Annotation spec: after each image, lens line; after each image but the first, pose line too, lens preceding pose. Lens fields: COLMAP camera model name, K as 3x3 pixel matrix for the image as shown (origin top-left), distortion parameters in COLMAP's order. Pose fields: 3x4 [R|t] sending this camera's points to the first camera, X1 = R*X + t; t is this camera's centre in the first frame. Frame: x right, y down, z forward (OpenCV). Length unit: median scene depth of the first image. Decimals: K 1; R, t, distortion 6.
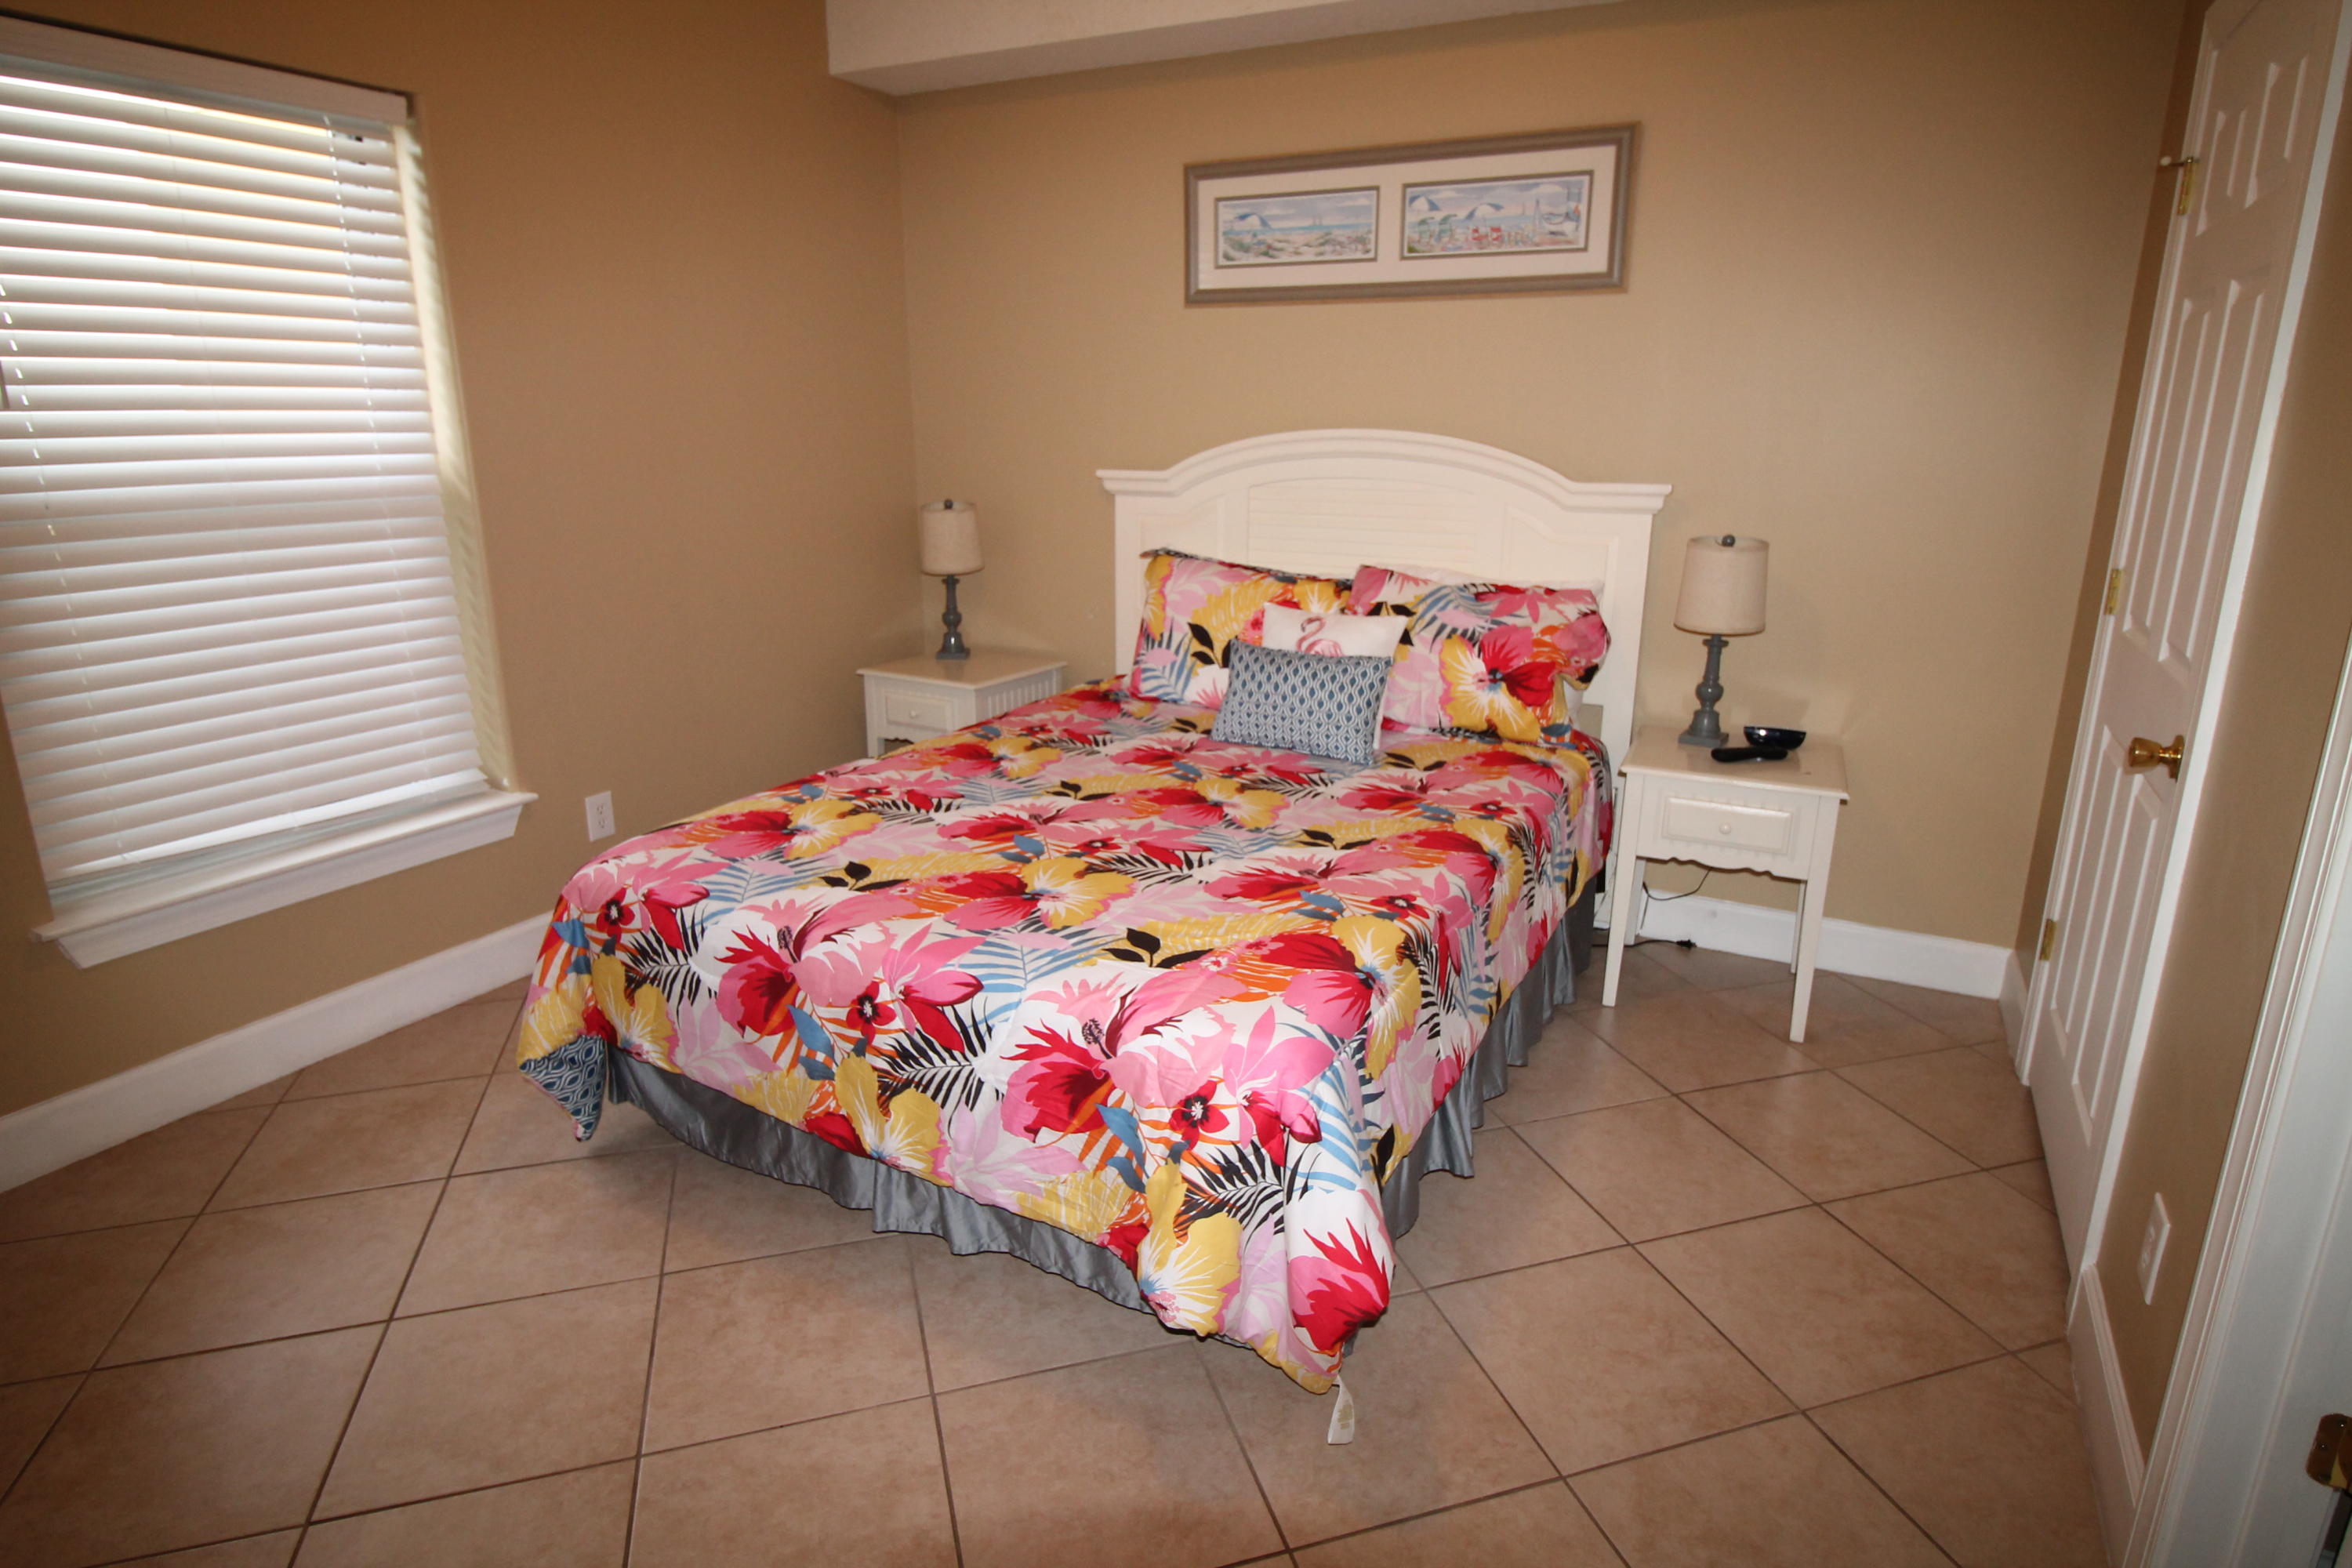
lens RADIAL K [[1300.3, 0, 1187.6], [0, 1300.3, 759.0], [0, 0, 1]] dist [0.004341, -0.011811]
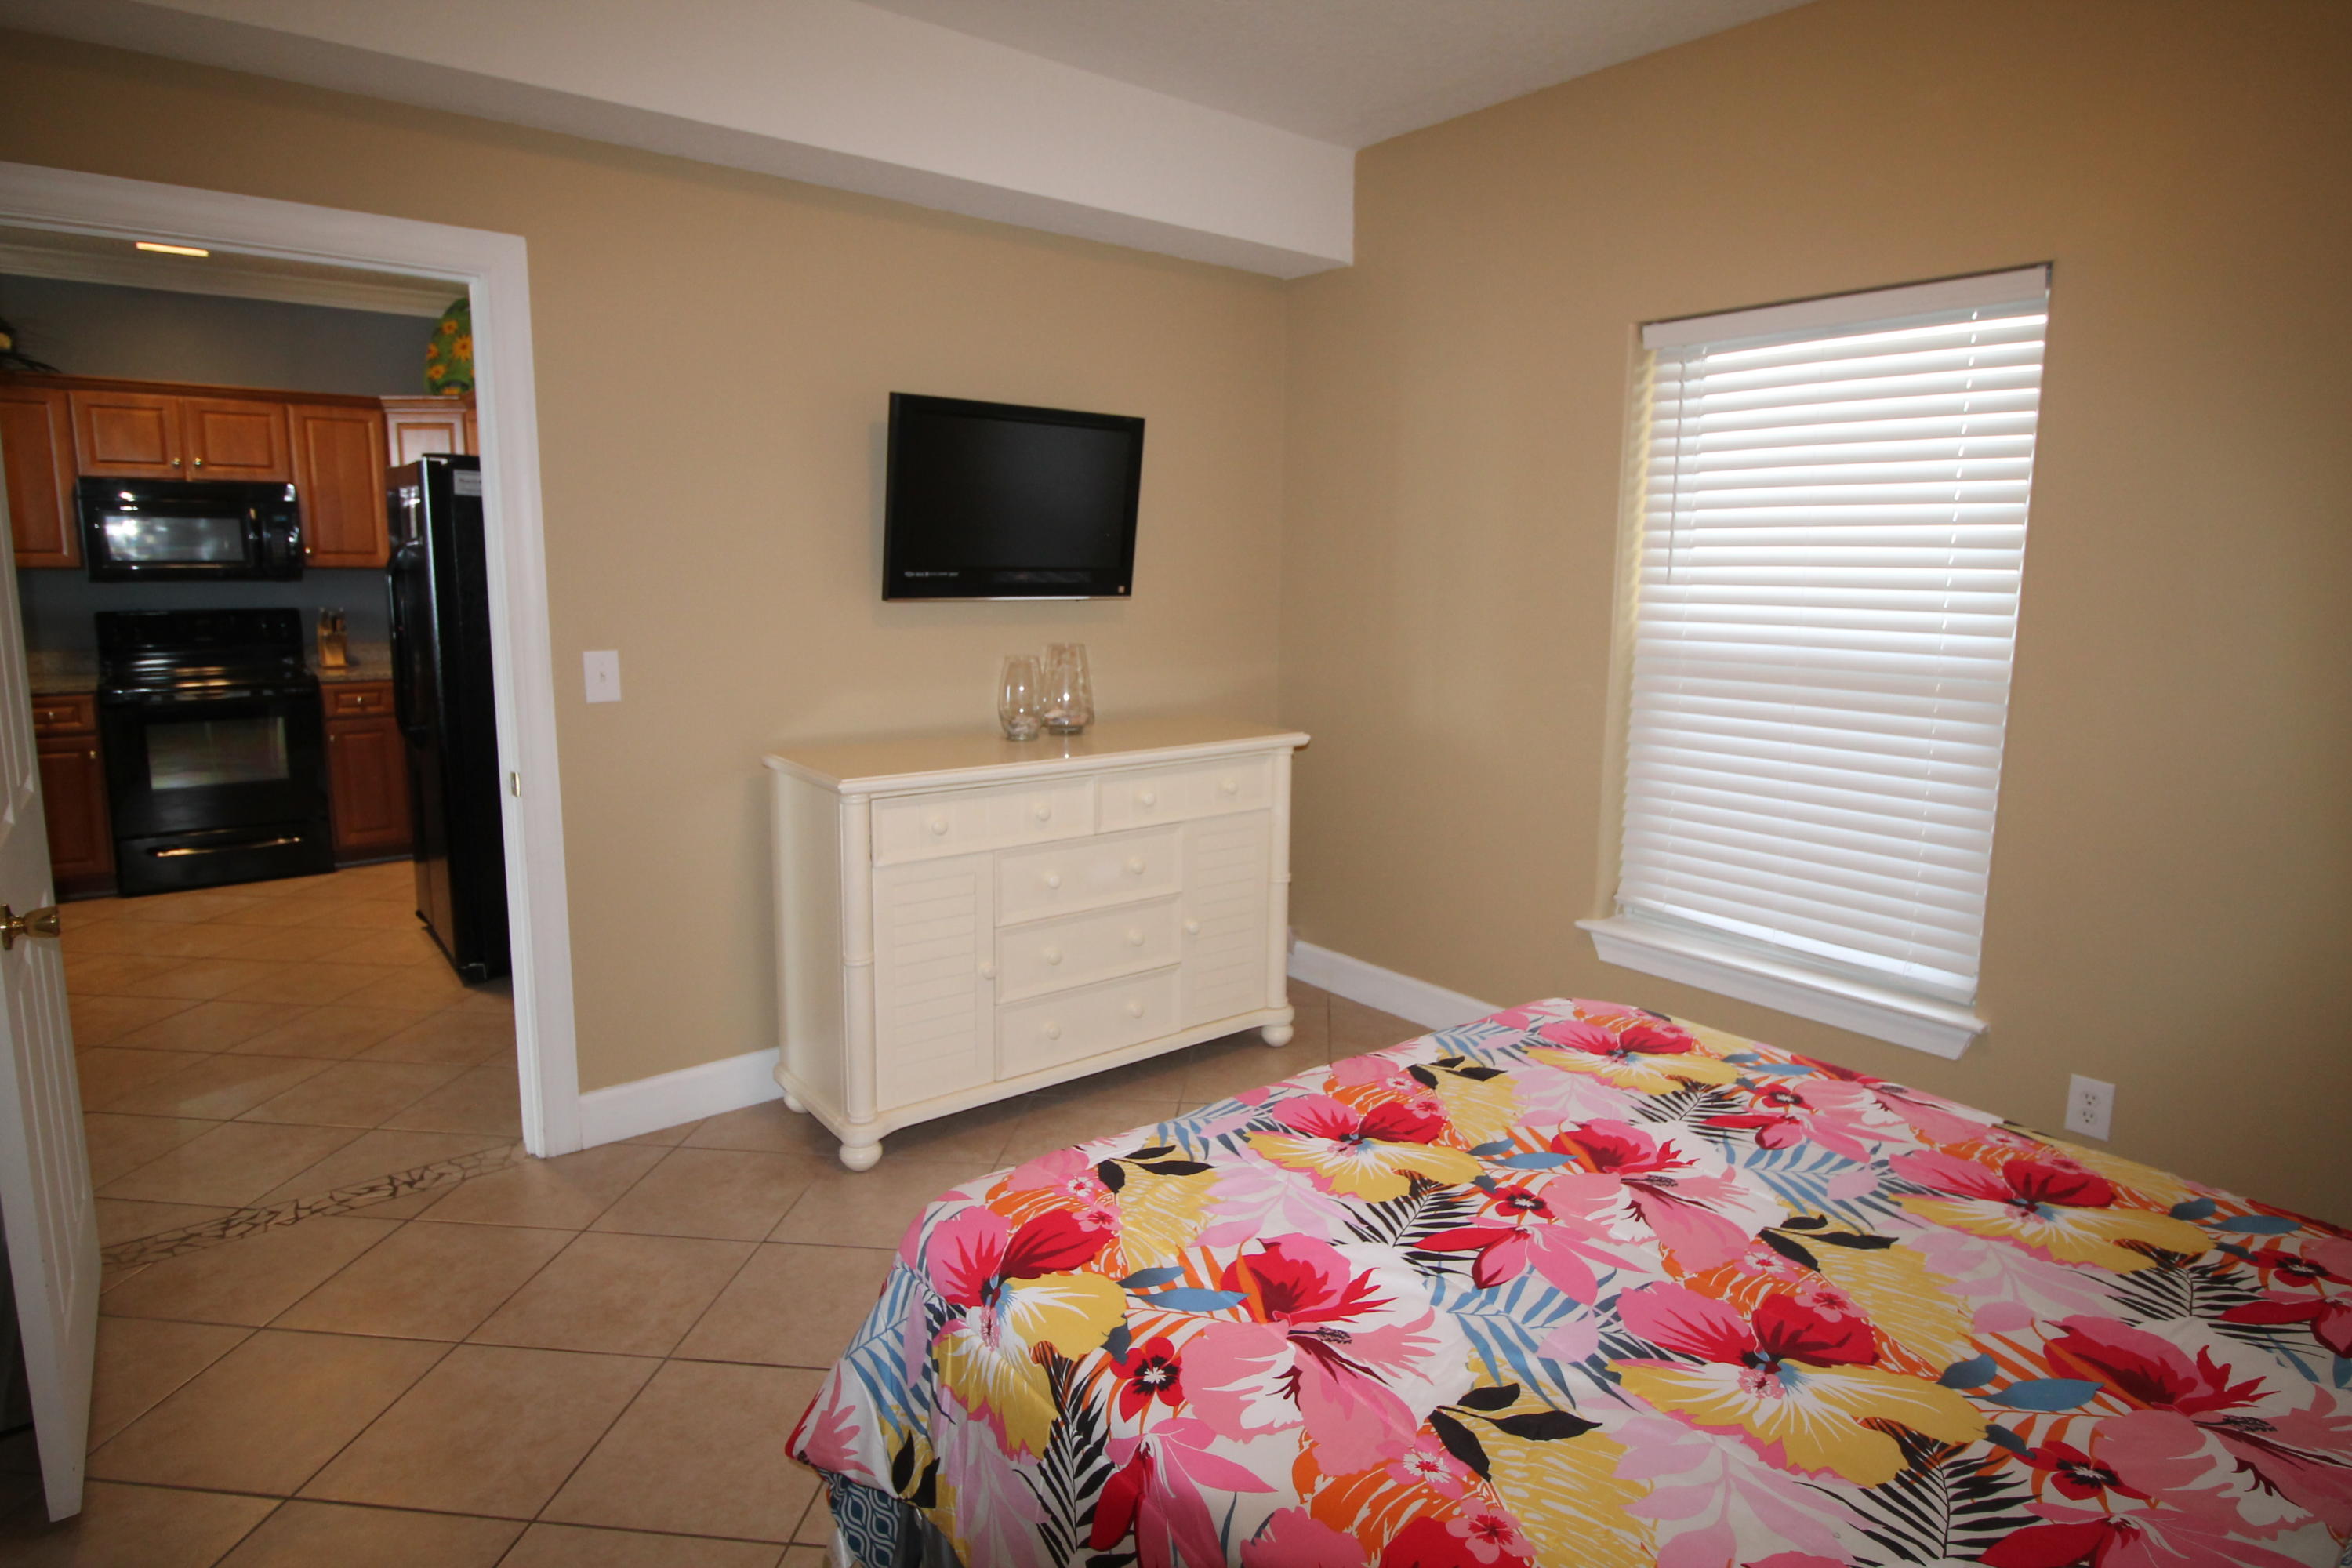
lens RADIAL K [[1274.0, 0, 1177.3], [0, 1274.0, 749.2], [0, 0, 1]] dist [0.024166, -0.023929]
pose [[-0.405428, 0.123237, -0.905782, 0.580259], [-0.249979, 0.938155, 0.239532, -0.272330], [0.879283, 0.323540, -0.349547, 0.971550]]
